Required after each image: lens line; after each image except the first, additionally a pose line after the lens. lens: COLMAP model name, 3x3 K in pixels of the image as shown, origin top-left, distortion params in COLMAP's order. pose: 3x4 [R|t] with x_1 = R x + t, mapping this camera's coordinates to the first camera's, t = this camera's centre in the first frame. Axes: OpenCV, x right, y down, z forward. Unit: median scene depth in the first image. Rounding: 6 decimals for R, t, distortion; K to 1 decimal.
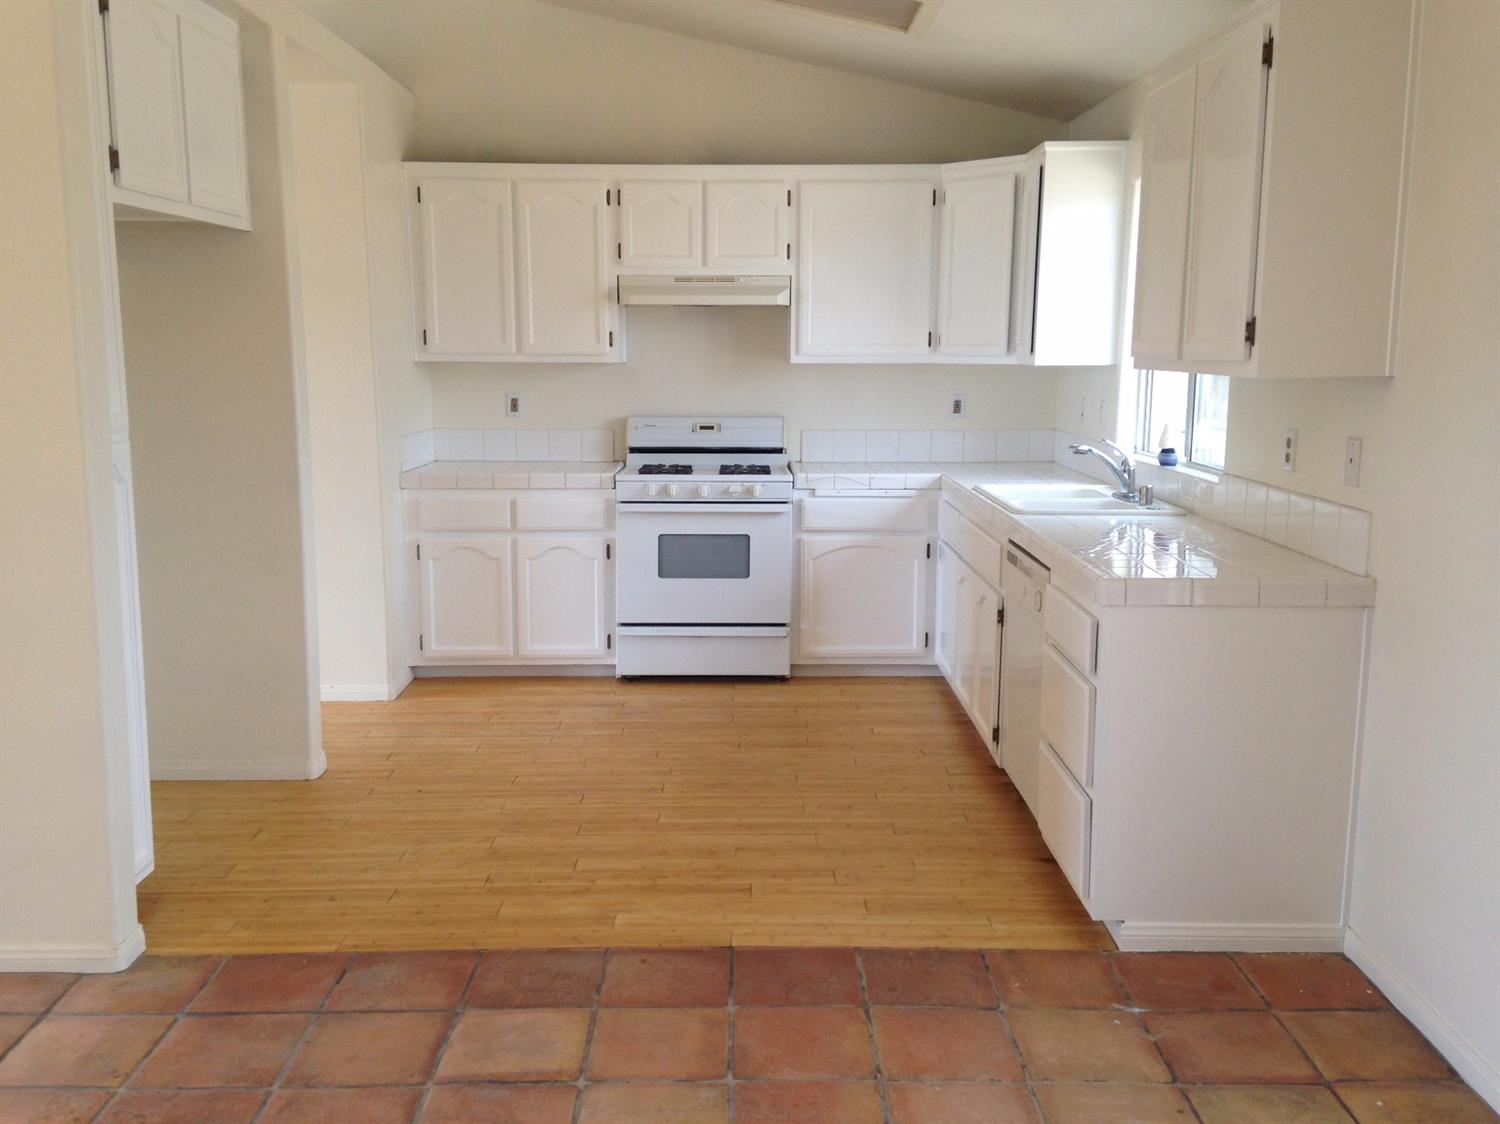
lens RADIAL K [[1351.2, 0, 751.3], [0, 1351.2, 556.7], [0, 0, 1]] dist [0.182406, -0.279962]
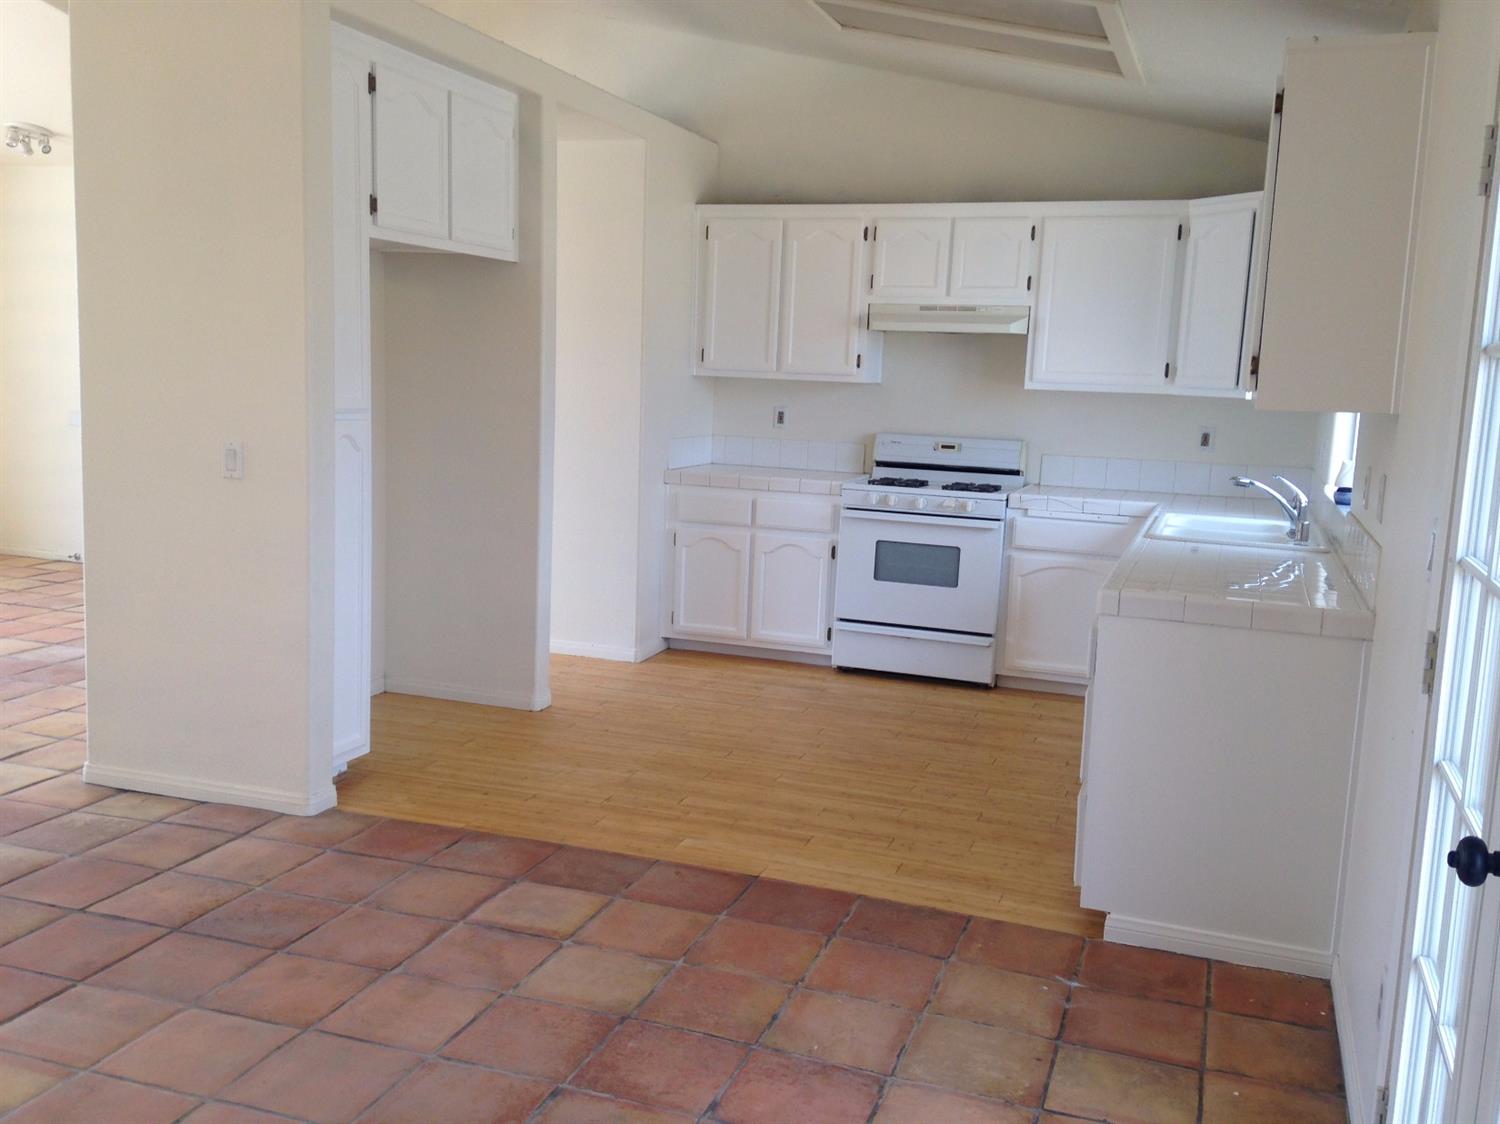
lens RADIAL K [[1351.2, 0, 758.5], [0, 1351.2, 555.0], [0, 0, 1]] dist [0.182406, -0.279962]
pose [[0.941883, 0.083216, -0.325471, 0.251391], [-0.090796, 0.995836, -0.008142, 0.016686], [0.323438, 0.037220, 0.945517, -0.077394]]
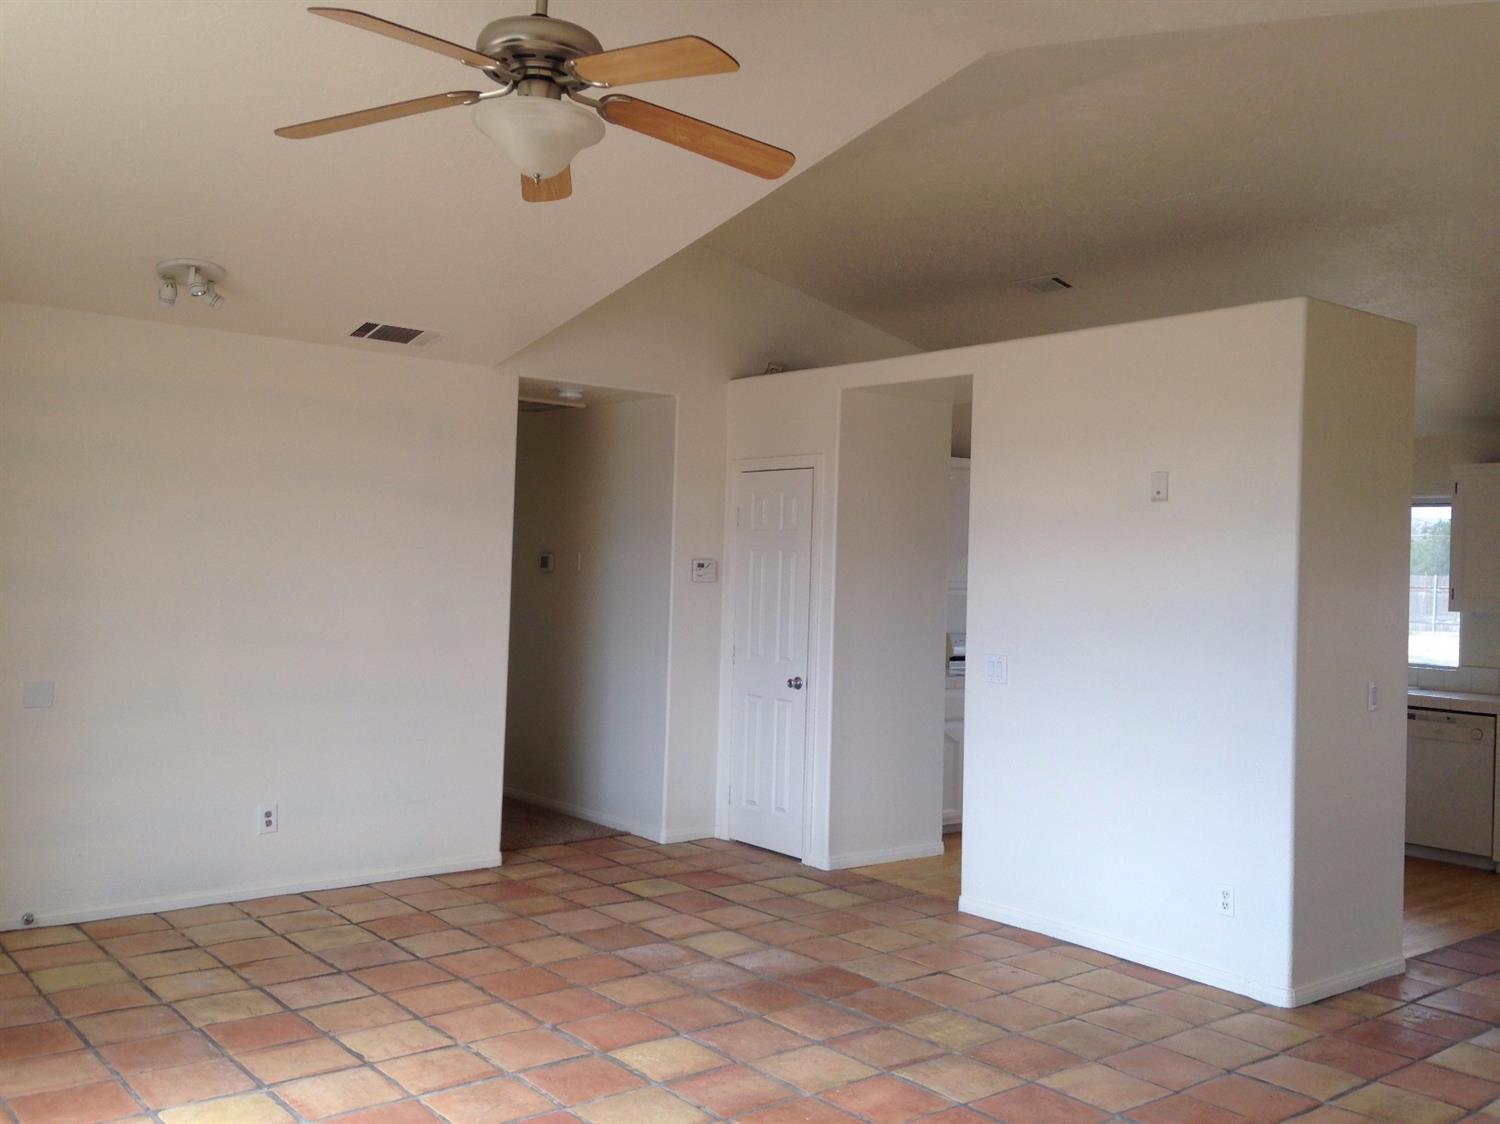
lens RADIAL K [[1351.2, 0, 773.6], [0, 1351.2, 555.6], [0, 0, 1]] dist [0.182406, -0.279962]
pose [[0.780103, 0.031356, 0.624865, -1.513339], [0.067143, 0.988780, -0.133442, -0.017931], [-0.622038, 0.146054, 0.769245, 0.076420]]
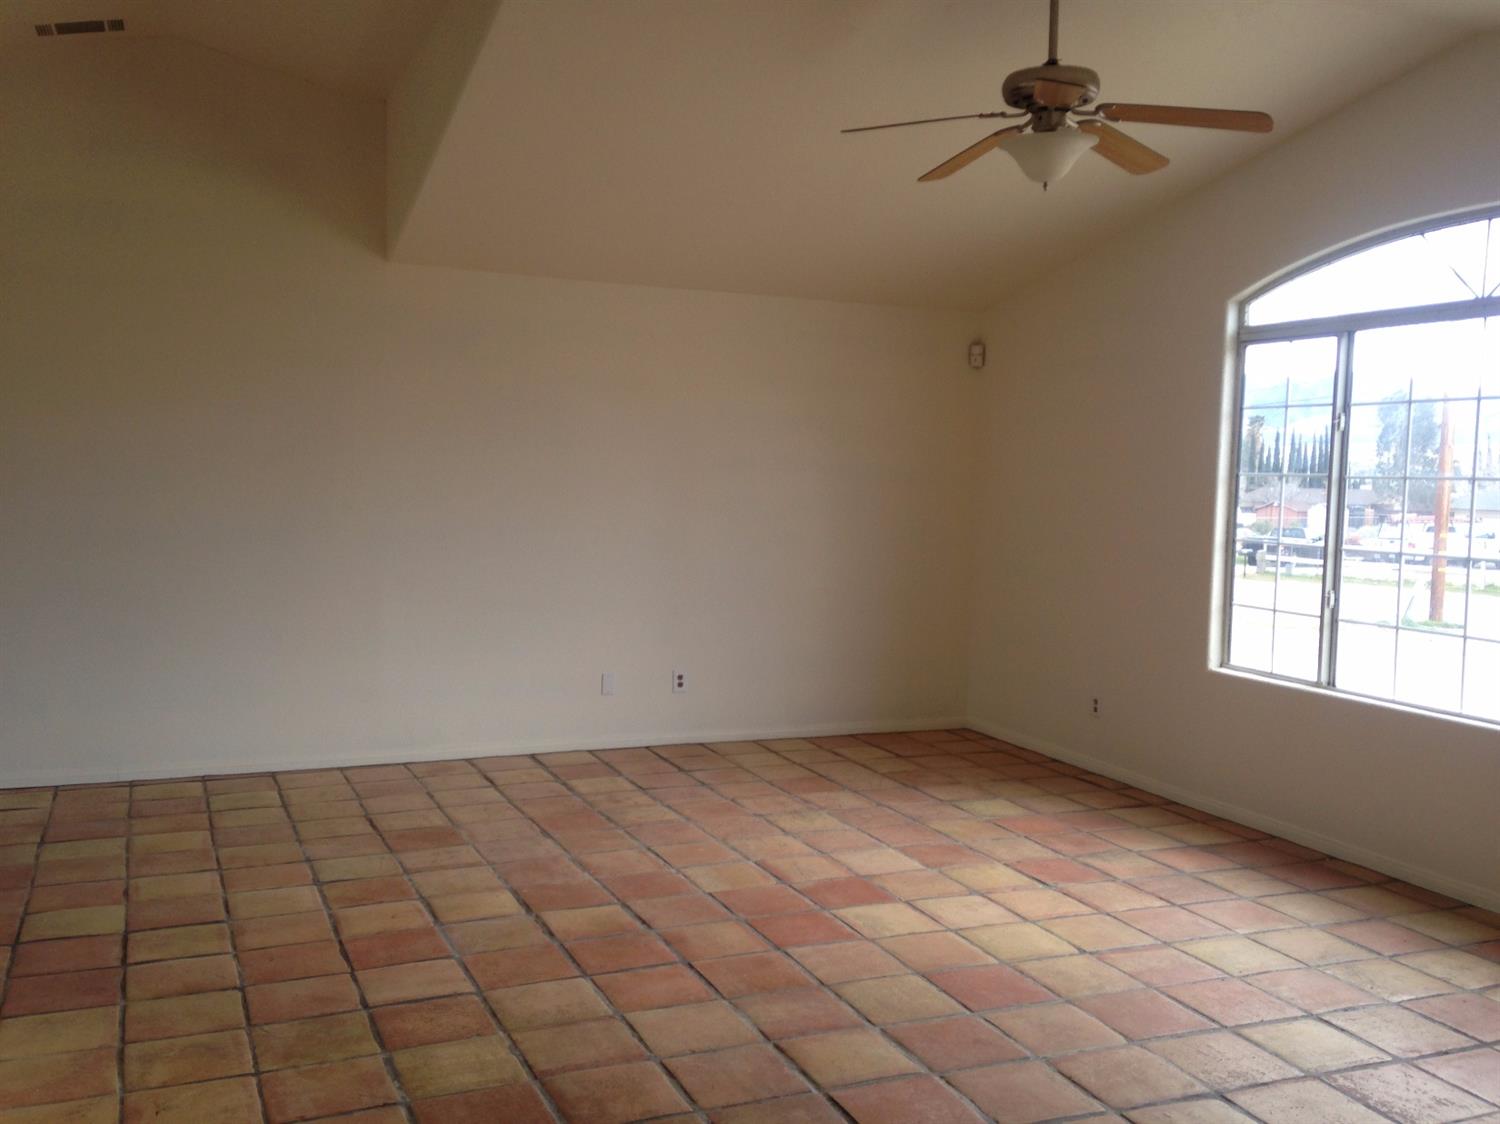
lens RADIAL K [[1351.2, 0, 751.6], [0, 1351.2, 550.9], [0, 0, 1]] dist [0.182406, -0.279962]
pose [[-0.922641, -0.003357, -0.385644, -0.631444], [-0.087412, 0.975758, 0.200636, -0.239945], [0.375622, 0.218825, -0.900568, 1.492383]]
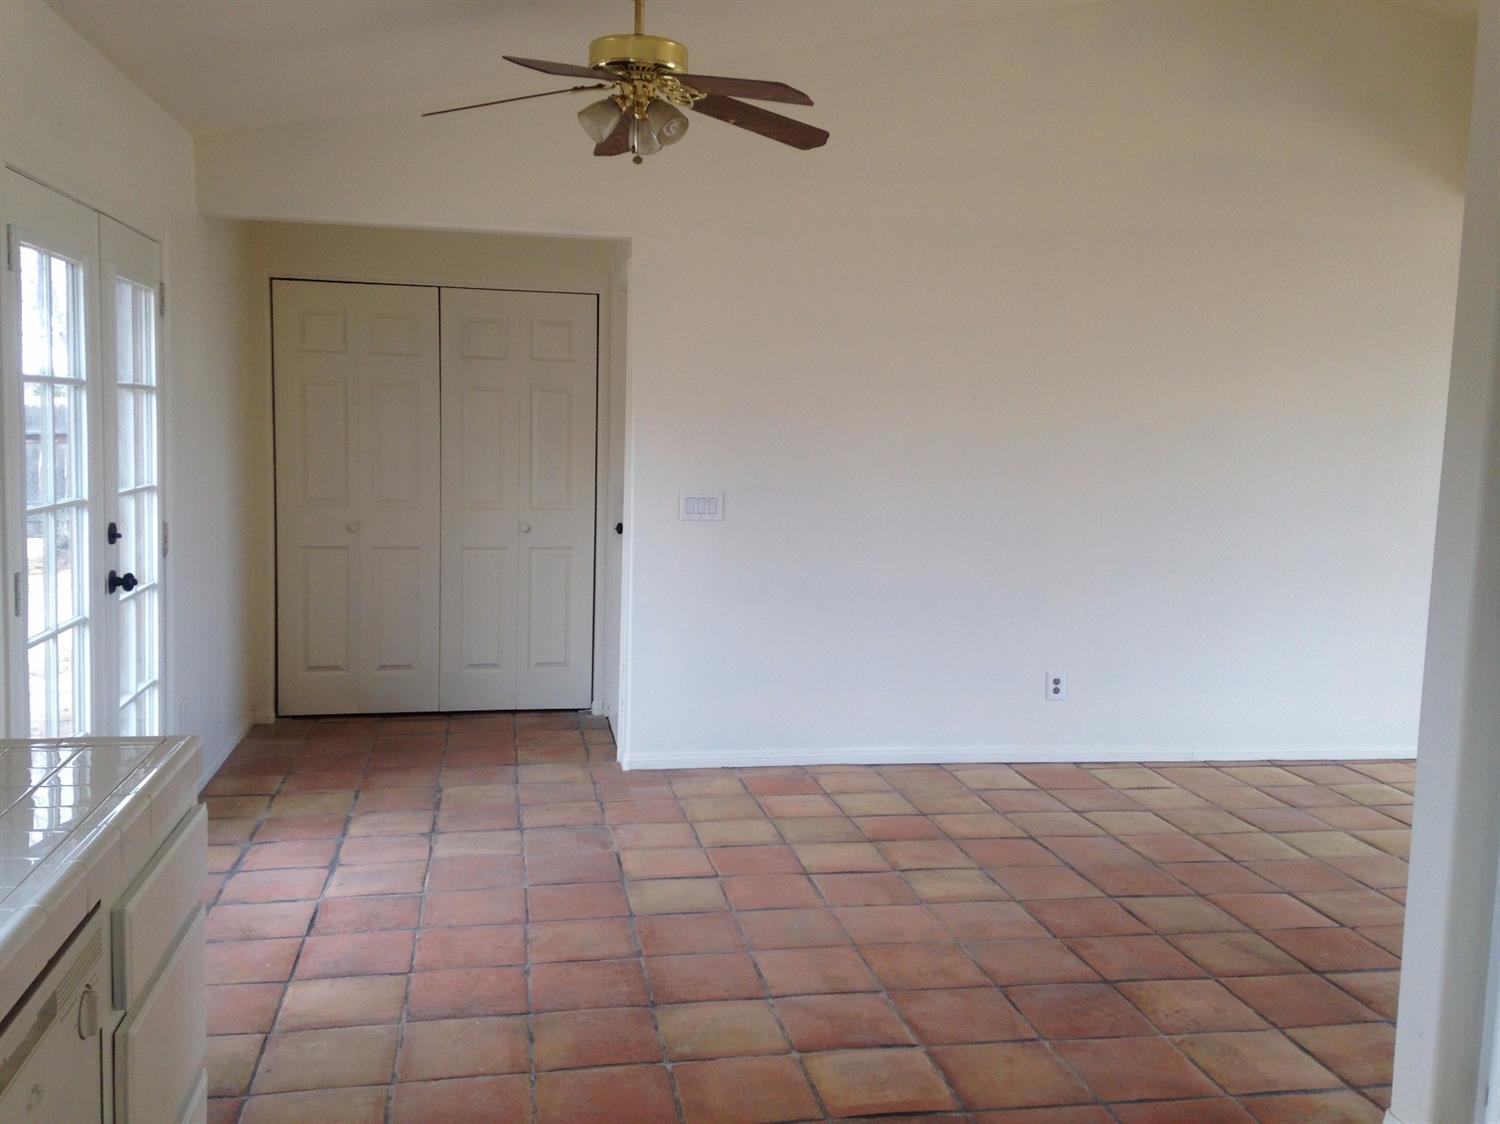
lens RADIAL K [[1351.2, 0, 746.6], [0, 1351.2, 550.4], [0, 0, 1]] dist [0.182406, -0.279962]
pose [[-0.984250, -0.011540, -0.176405, 0.076103], [-0.055128, 0.968144, 0.244252, -0.185082], [0.167966, 0.250129, -0.953532, 1.206074]]
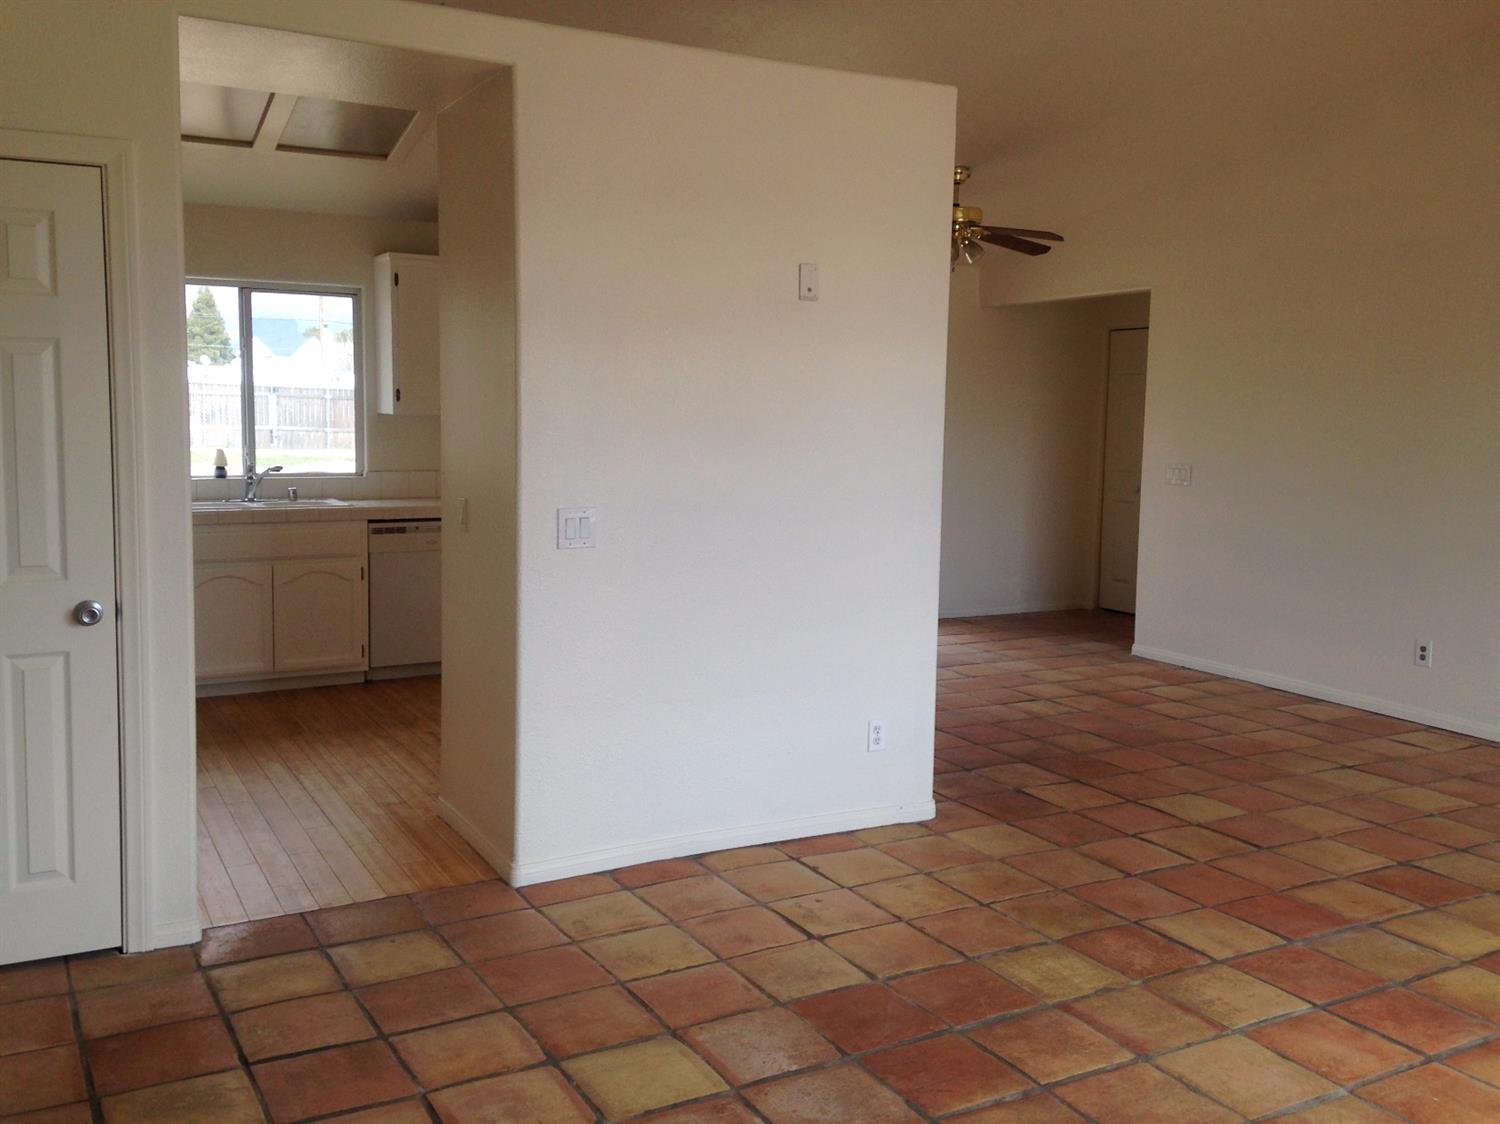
lens RADIAL K [[1351.2, 0, 748.1], [0, 1351.2, 542.6], [0, 0, 1]] dist [0.182406, -0.279962]
pose [[-0.467132, -0.097785, 0.878764, -1.370990], [0.123632, 0.976879, 0.174423, -0.205985], [-0.875501, 0.190121, -0.444242, 1.279486]]
